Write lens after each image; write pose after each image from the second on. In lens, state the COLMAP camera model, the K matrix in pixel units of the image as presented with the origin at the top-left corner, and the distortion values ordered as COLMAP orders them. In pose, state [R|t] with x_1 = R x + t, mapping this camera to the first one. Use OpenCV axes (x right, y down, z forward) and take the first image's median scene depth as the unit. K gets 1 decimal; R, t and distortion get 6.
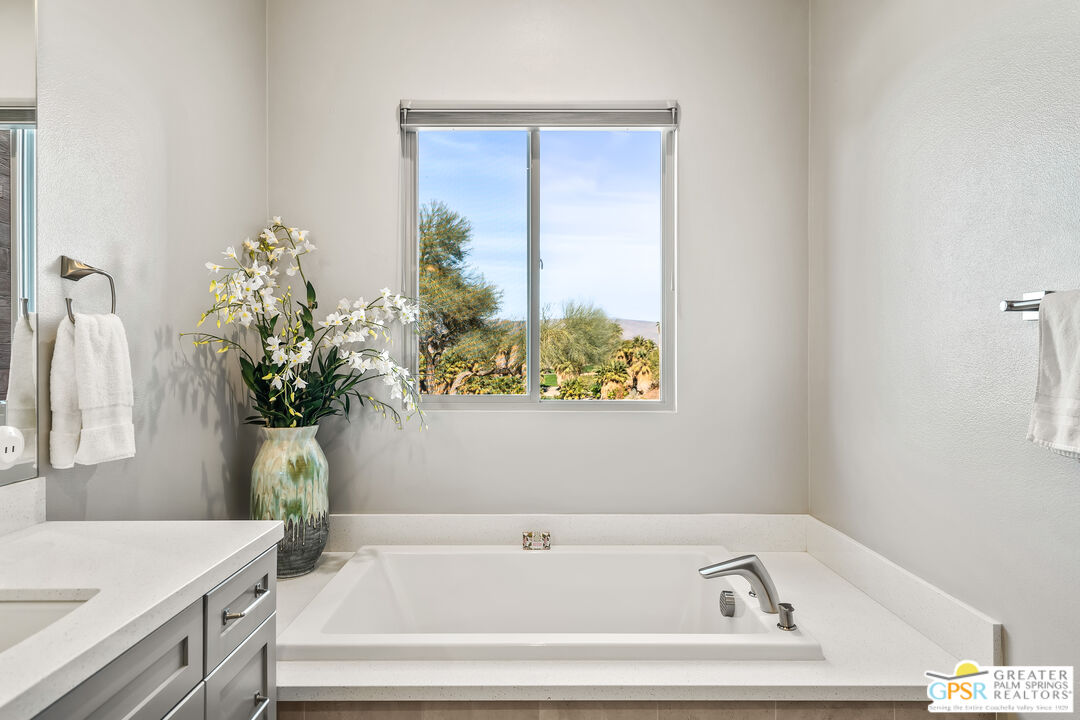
lens RADIAL K [[601.1, 0, 544.4], [0, 601.1, 359.9], [0, 0, 1]] dist [0.017878, 0.000173]
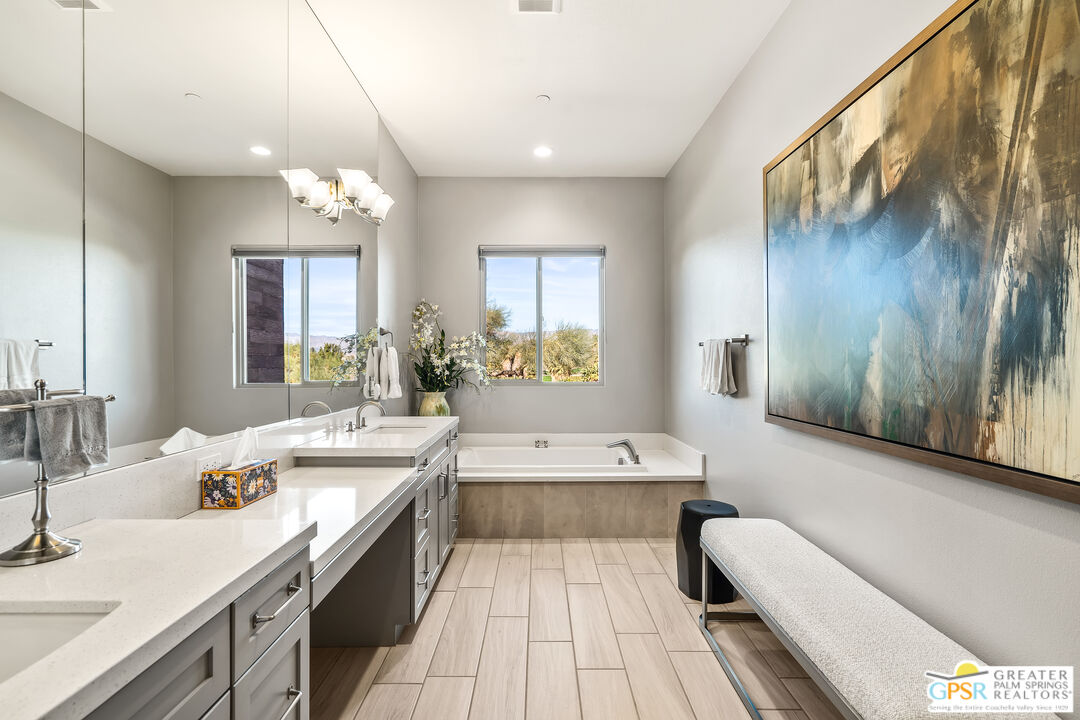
lens RADIAL K [[601.1, 0, 542.5], [0, 601.1, 362.7], [0, 0, 1]] dist [0.017878, 0.000173]
pose [[0.999985, -0.002572, 0.004740, -0.018295], [0.002587, 0.999991, -0.003238, 0.005864], [-0.004731, 0.003250, 0.999984, -1.217207]]
